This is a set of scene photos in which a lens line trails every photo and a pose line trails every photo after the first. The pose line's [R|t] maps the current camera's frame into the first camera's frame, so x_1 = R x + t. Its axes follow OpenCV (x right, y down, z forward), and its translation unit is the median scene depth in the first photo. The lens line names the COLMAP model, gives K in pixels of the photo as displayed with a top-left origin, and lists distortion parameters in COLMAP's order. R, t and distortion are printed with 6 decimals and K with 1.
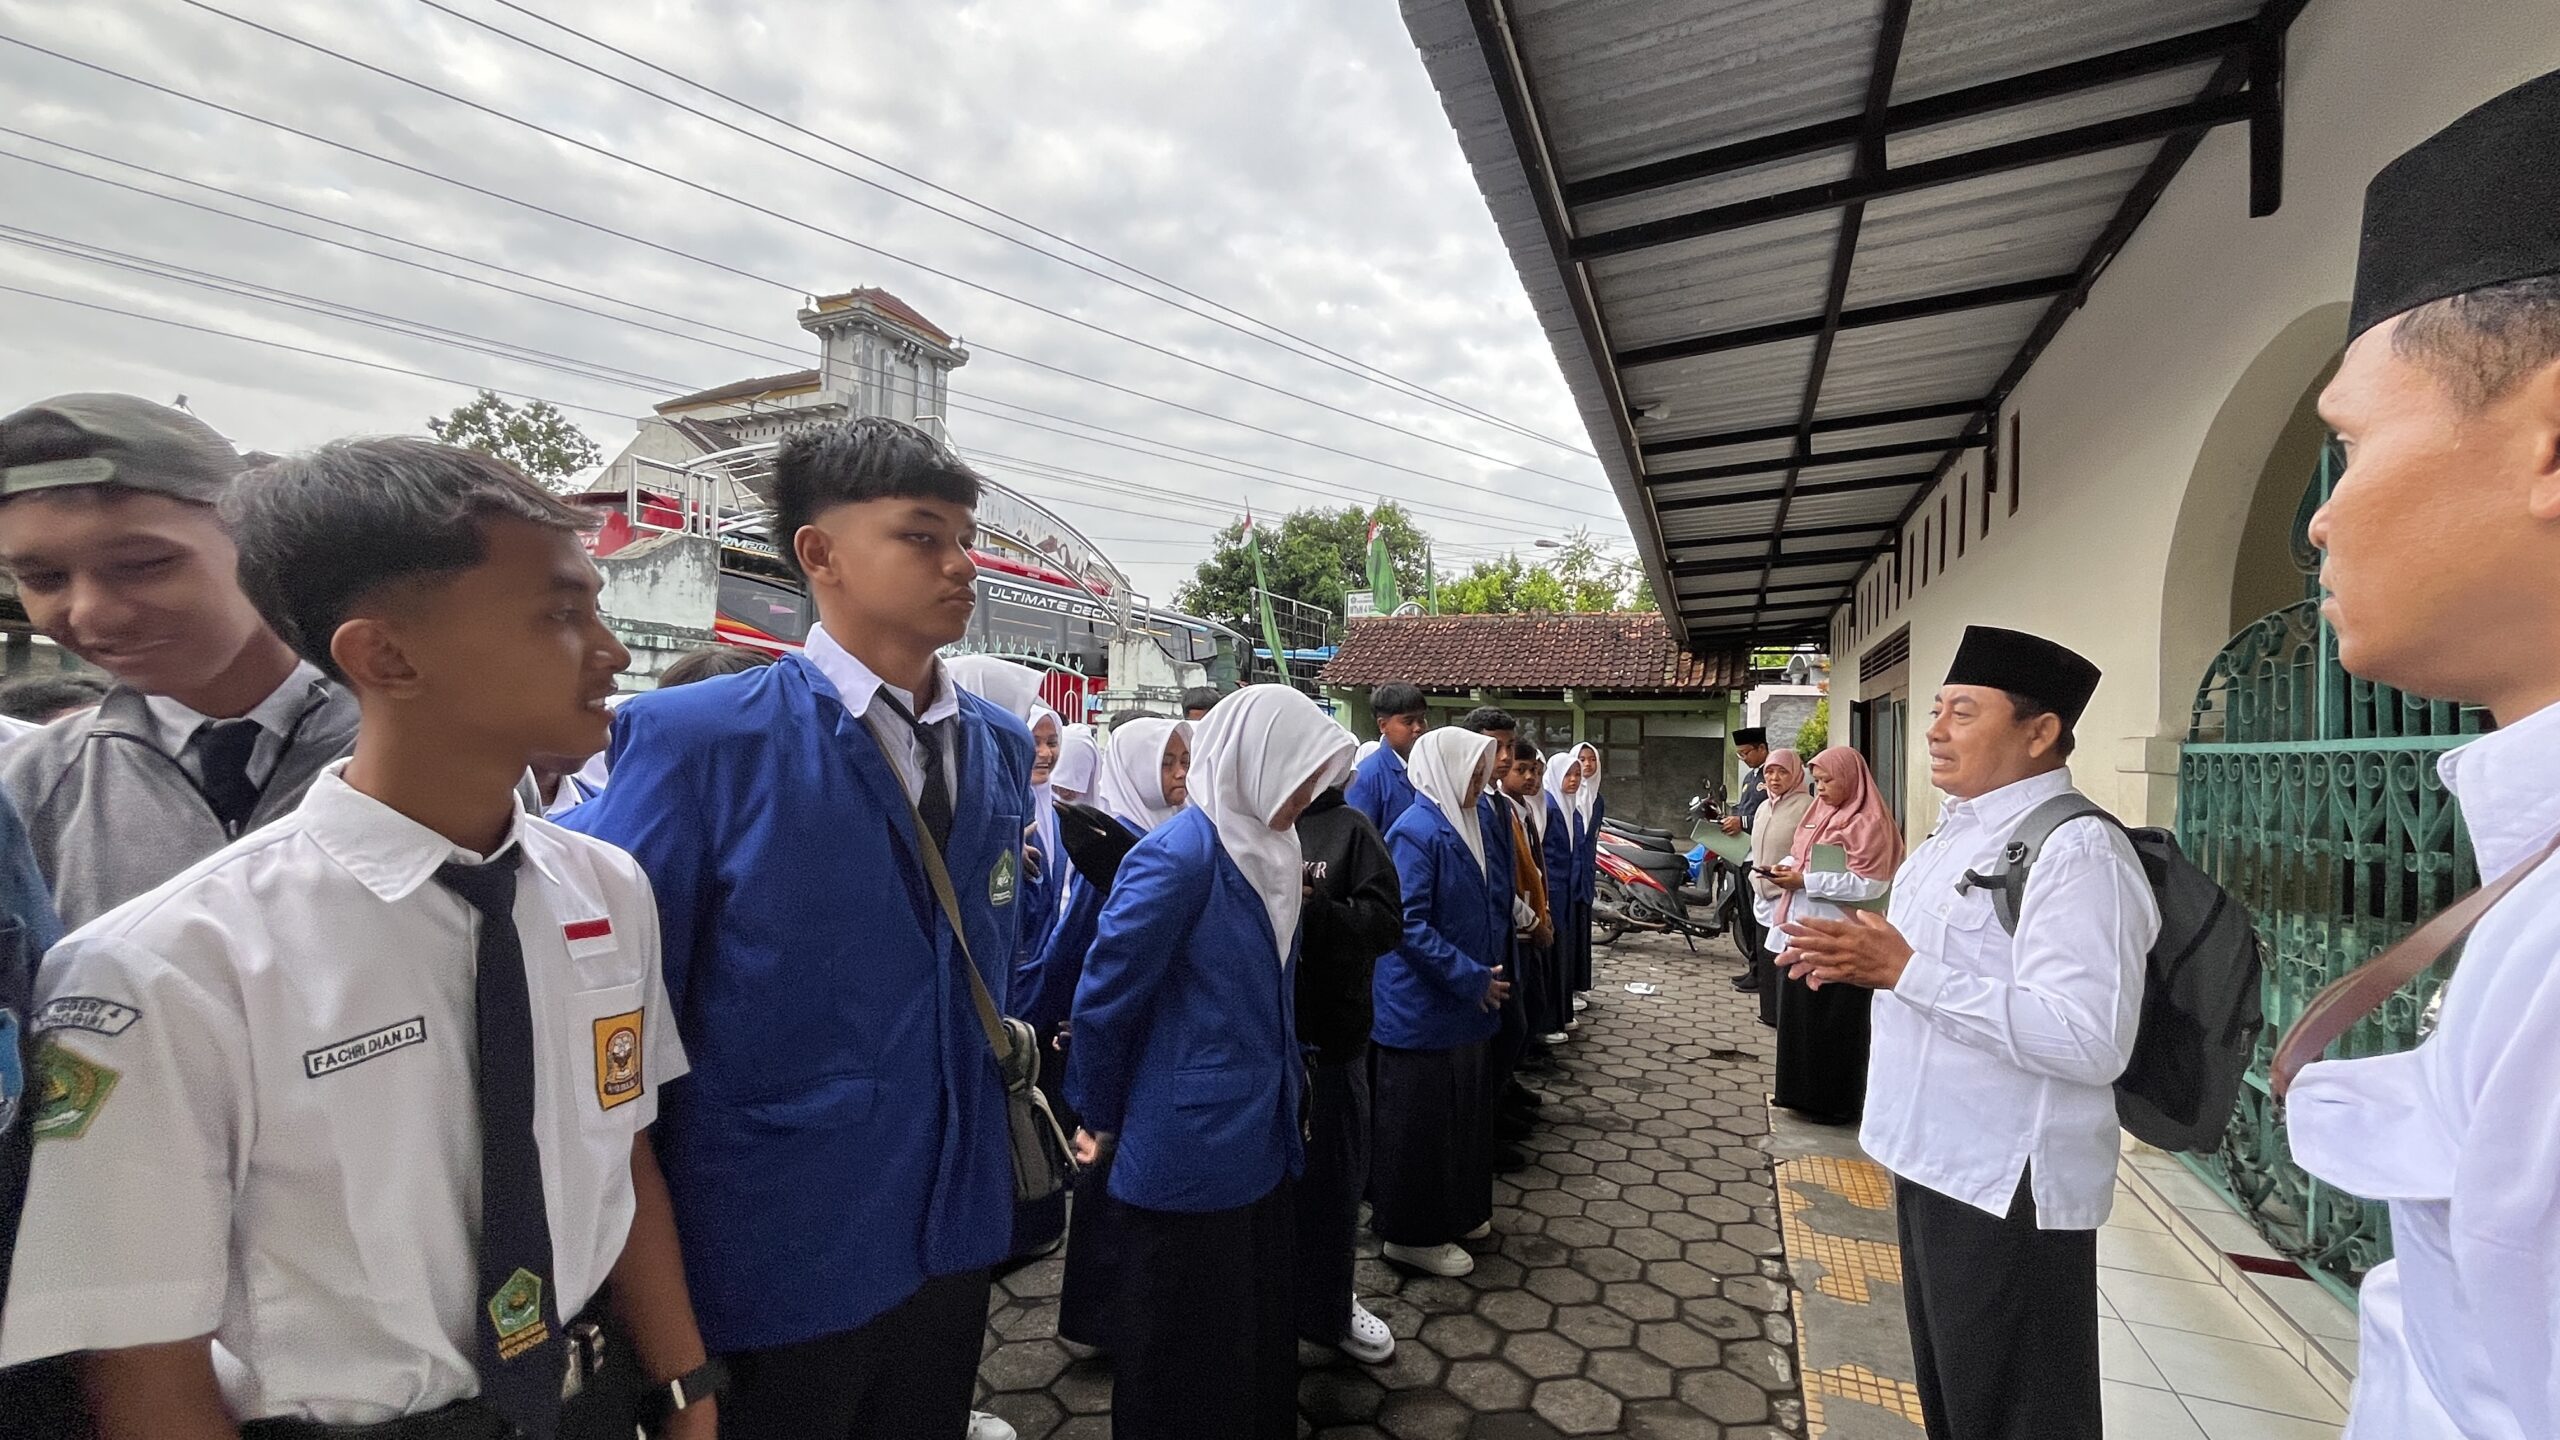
lens RADIAL K [[958.1, 0, 1286.1], [0, 958.1, 762.1], [0, 0, 1]] dist [-0.017640, -0.000170]
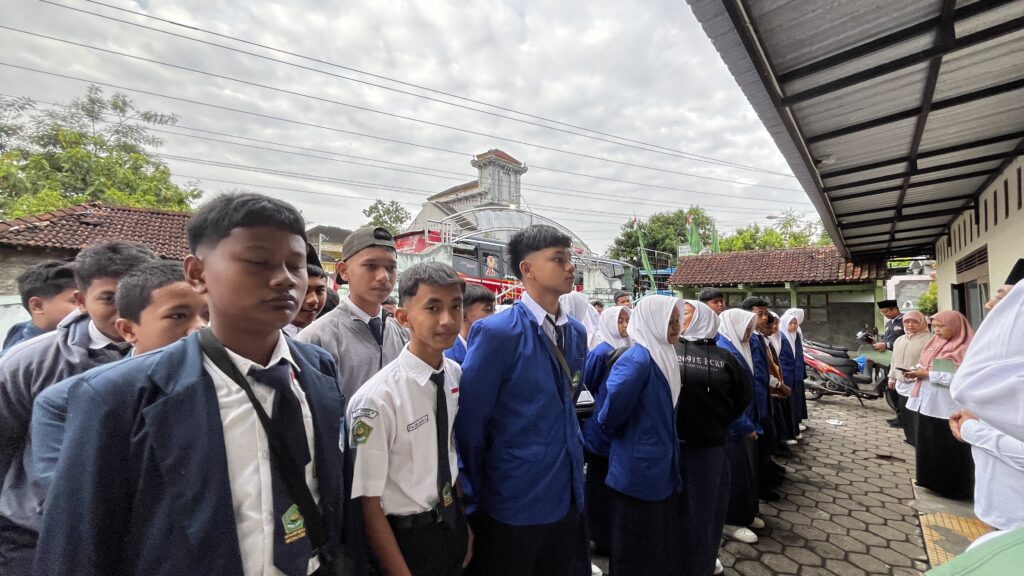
lens RADIAL K [[377.0, 0, 532.4], [0, 377.0, 295.4], [0, 0, 1]] dist [0.000237, 0.000231]
pose [[0.953353, -0.030126, -0.300352, -0.008779], [0.014397, 0.998413, -0.054443, -0.006806], [0.301515, 0.047579, 0.952273, -0.018841]]
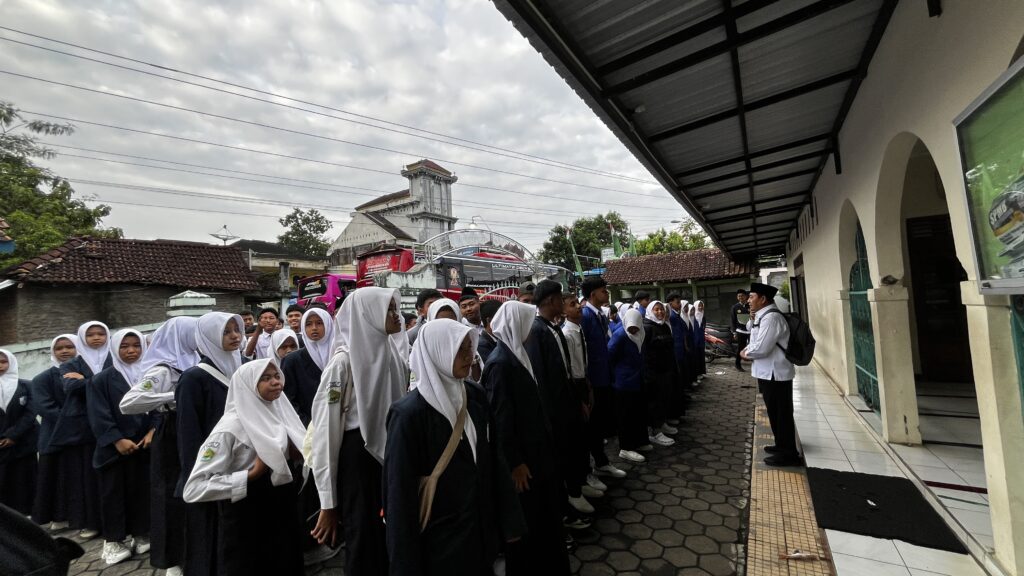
lens RADIAL K [[394.3, 0, 518.1], [0, 394.3, 301.0], [0, 0, 1]] dist [0.001229, 0.000056]
pose [[0.988237, -0.083440, -0.128159, -0.061704], [0.079242, 0.996149, -0.037525, -0.007686], [0.130796, 0.026928, 0.991043, -0.224360]]
